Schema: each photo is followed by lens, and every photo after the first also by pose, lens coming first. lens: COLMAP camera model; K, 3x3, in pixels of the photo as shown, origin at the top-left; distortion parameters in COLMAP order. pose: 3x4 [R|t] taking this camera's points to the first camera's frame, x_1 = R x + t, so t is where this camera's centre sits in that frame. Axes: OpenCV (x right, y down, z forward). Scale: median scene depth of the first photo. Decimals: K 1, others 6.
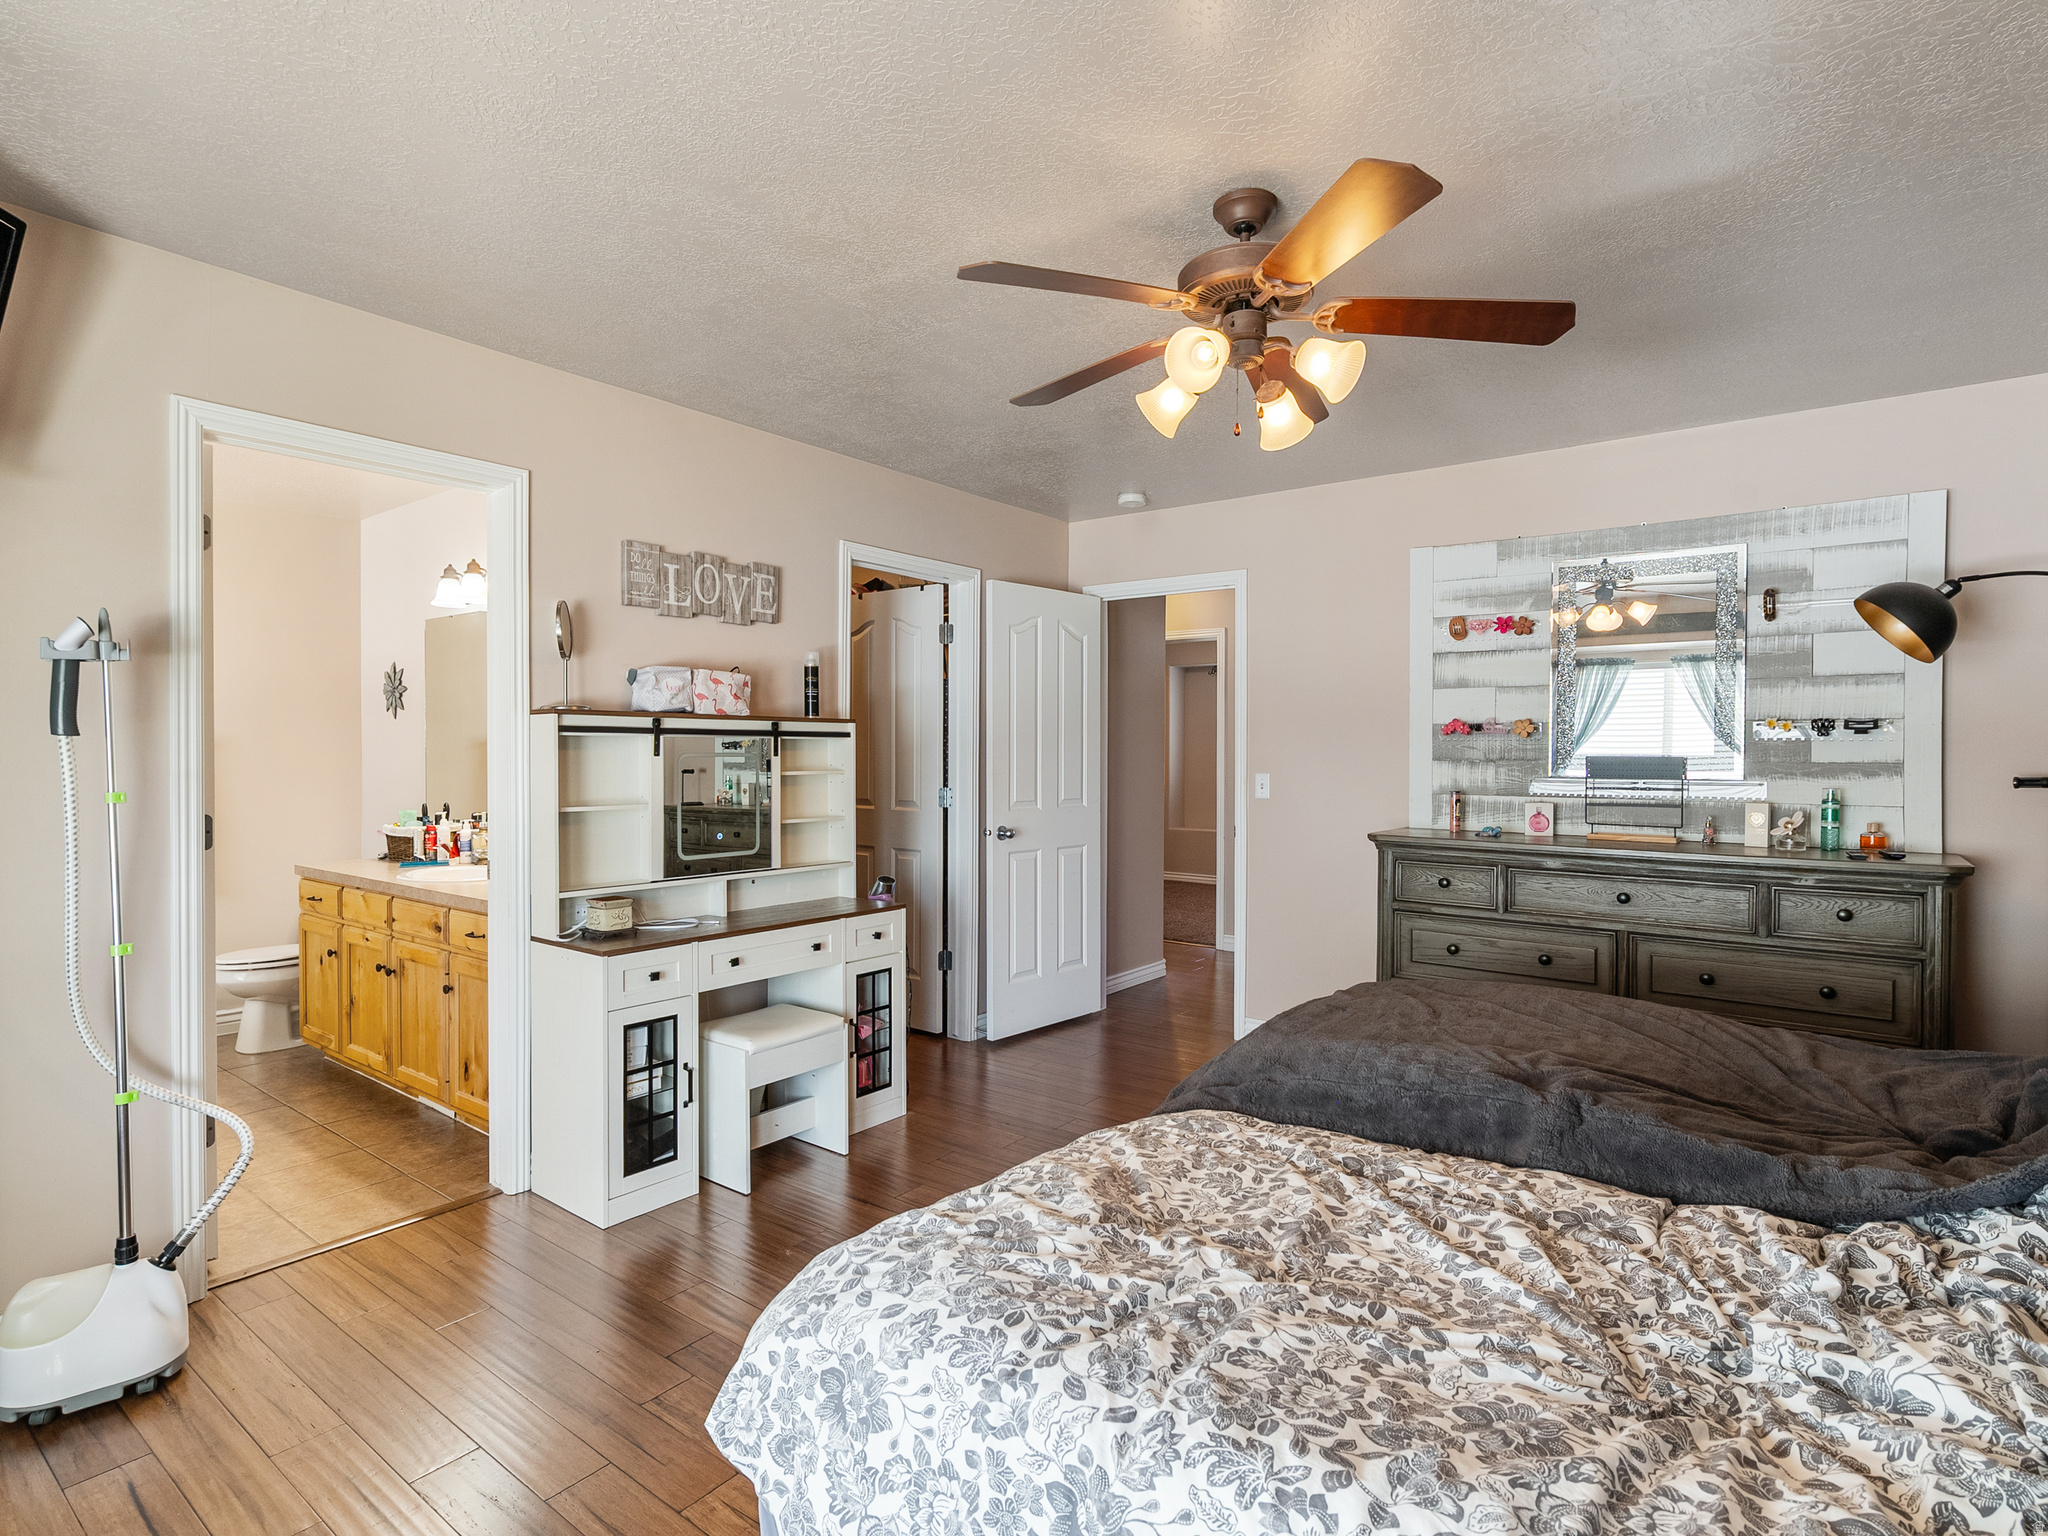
lens RADIAL K [[1036.7, 0, 1029.0], [0, 1036.7, 777.6], [0, 0, 1]] dist [-0.013403, 0.004379]
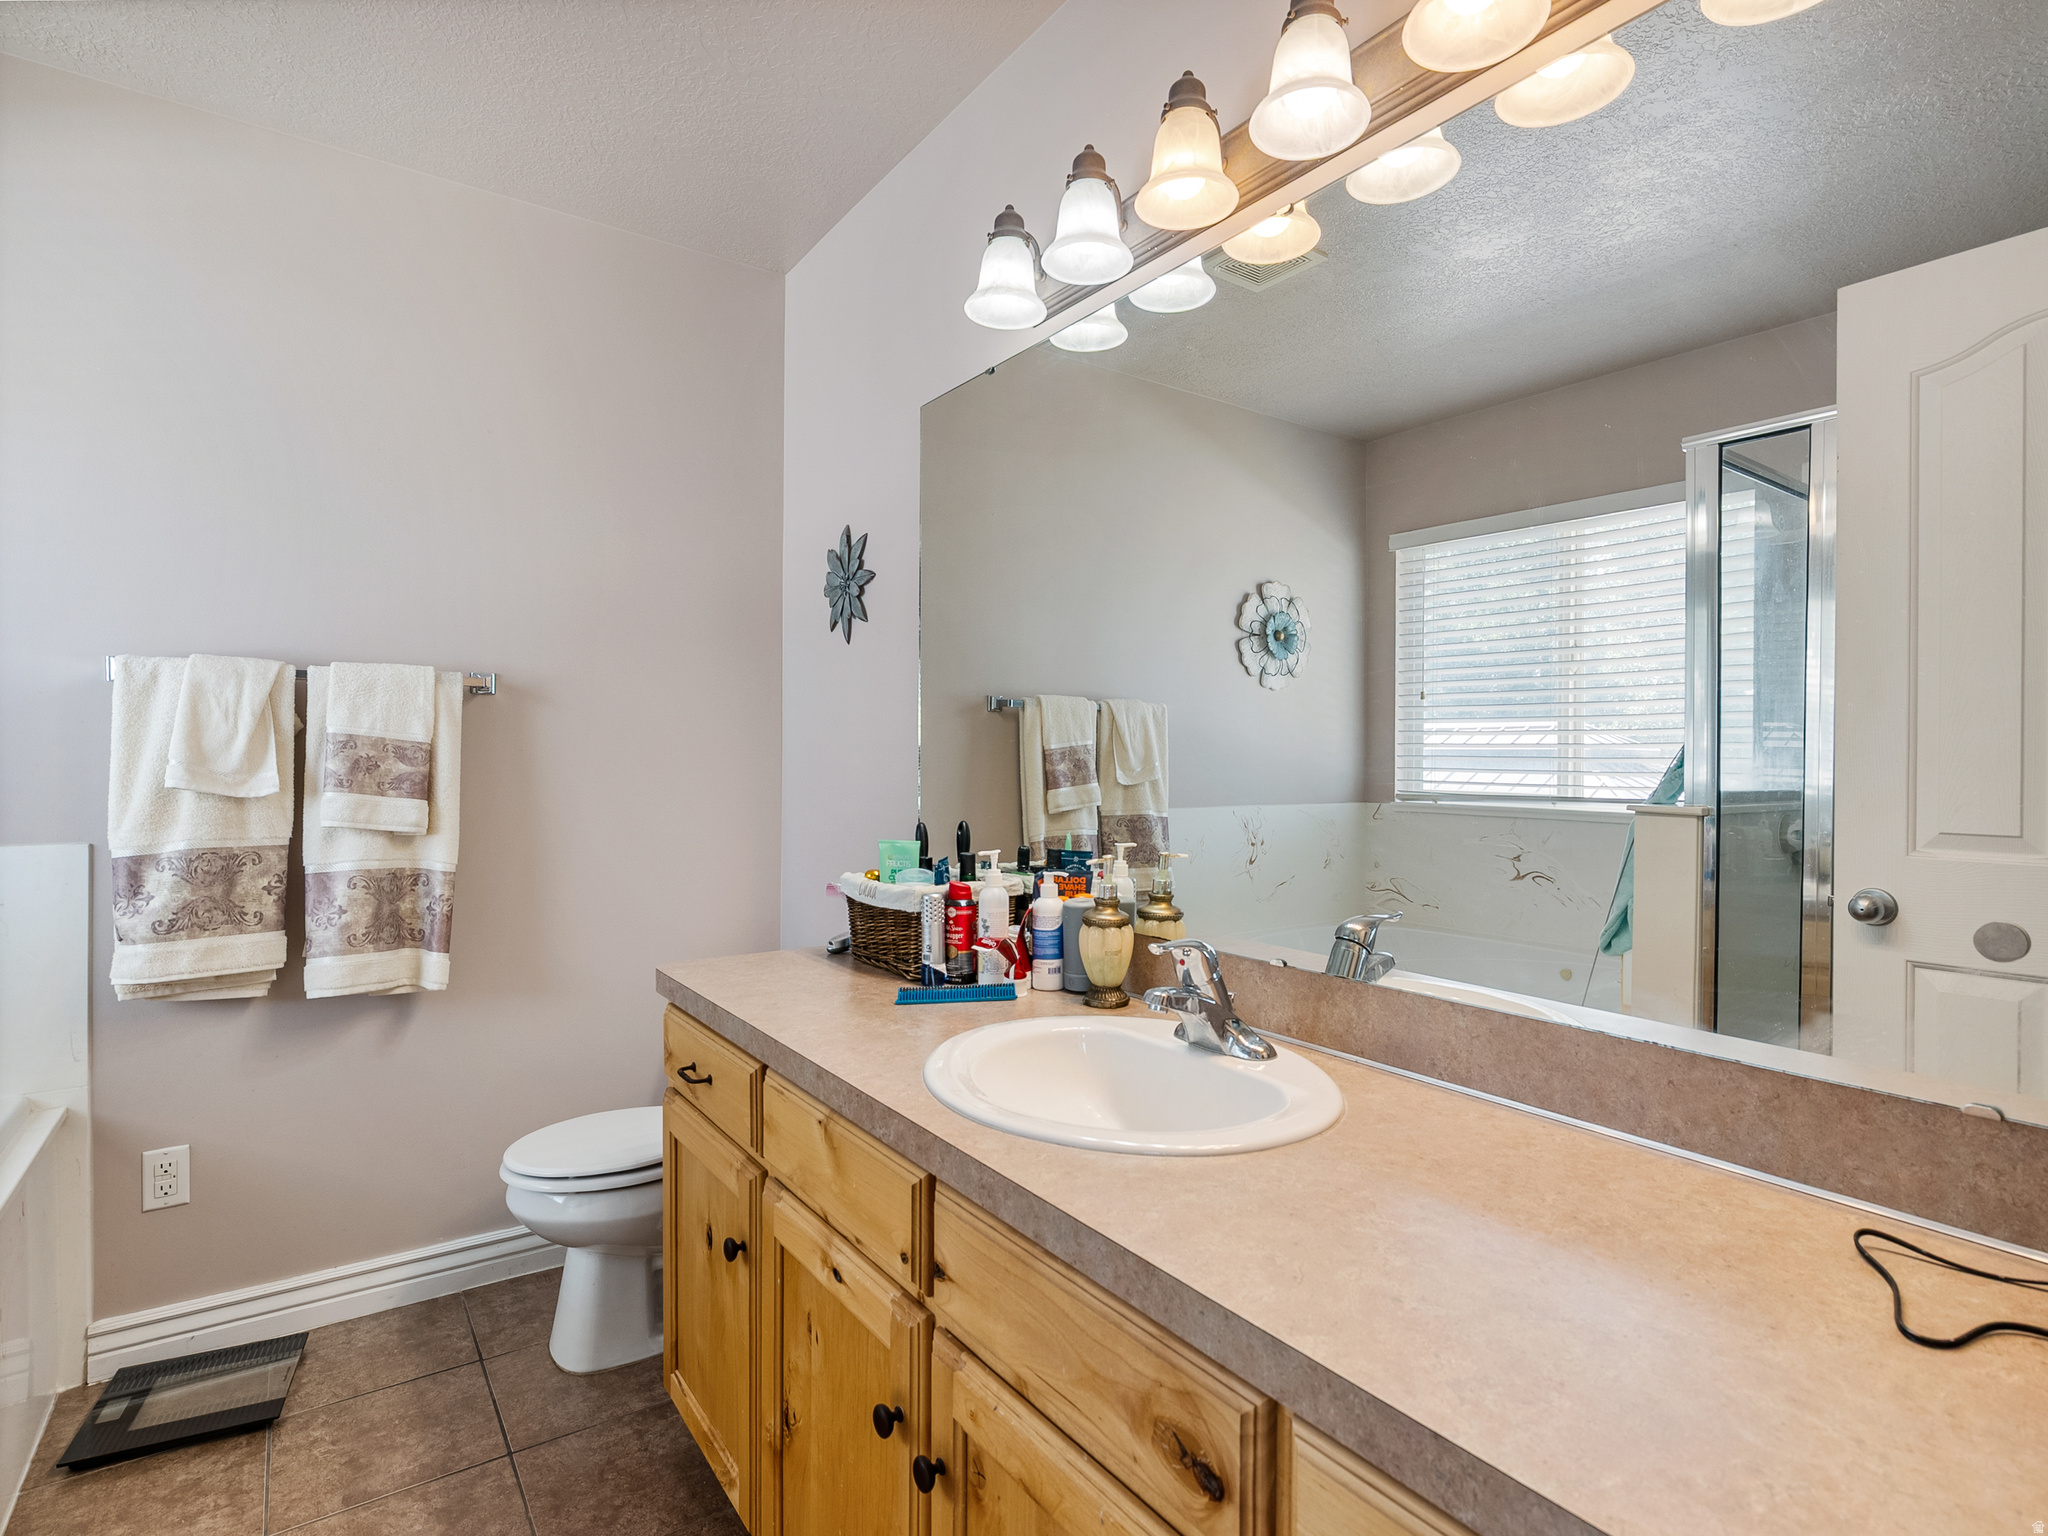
lens RADIAL K [[1036.7, 0, 1028.2], [0, 1036.7, 768.8], [0, 0, 1]] dist [-0.013403, 0.004379]
pose [[0.954360, 0.008639, -0.298535, -0.440229], [-0.011894, 0.999888, -0.009087, 0.006159], [0.298423, 0.012223, 0.954356, 0.638061]]
